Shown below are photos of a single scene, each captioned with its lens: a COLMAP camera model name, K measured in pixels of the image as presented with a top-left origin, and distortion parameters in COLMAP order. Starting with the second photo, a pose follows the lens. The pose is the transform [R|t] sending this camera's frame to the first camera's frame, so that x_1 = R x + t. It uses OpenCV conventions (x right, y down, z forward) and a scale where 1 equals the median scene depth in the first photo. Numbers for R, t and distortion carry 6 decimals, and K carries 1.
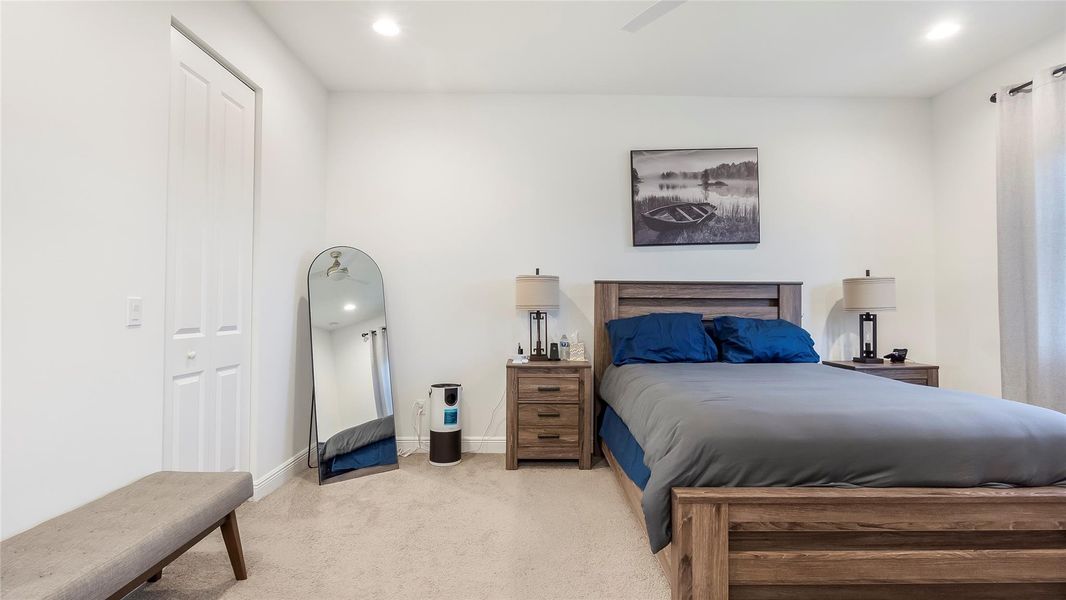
lens RADIAL K [[502.6, 0, 546.8], [0, 502.6, 307.6], [0, 0, 1]] dist [-0.006633, 0.000395]
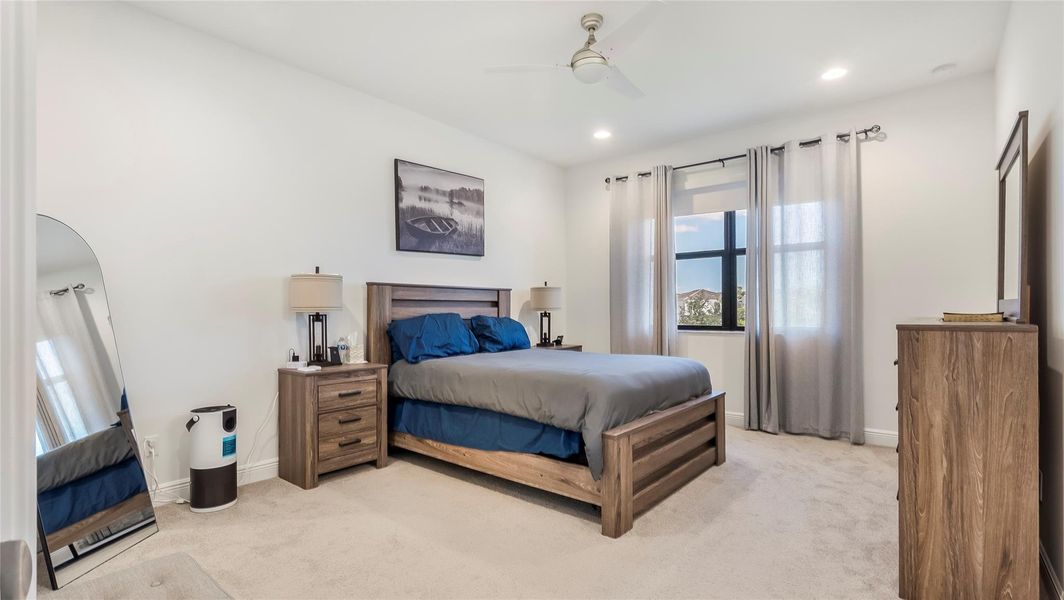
lens RADIAL K [[501.6, 0, 545.8], [0, 501.6, 307.6], [0, 0, 1]] dist [-0.006633, 0.000395]
pose [[0.636767, -0.003568, 0.771048, -0.461626], [0.002251, 0.999994, 0.002768, -0.004226], [-0.771053, -0.000026, 0.636771, 0.093754]]
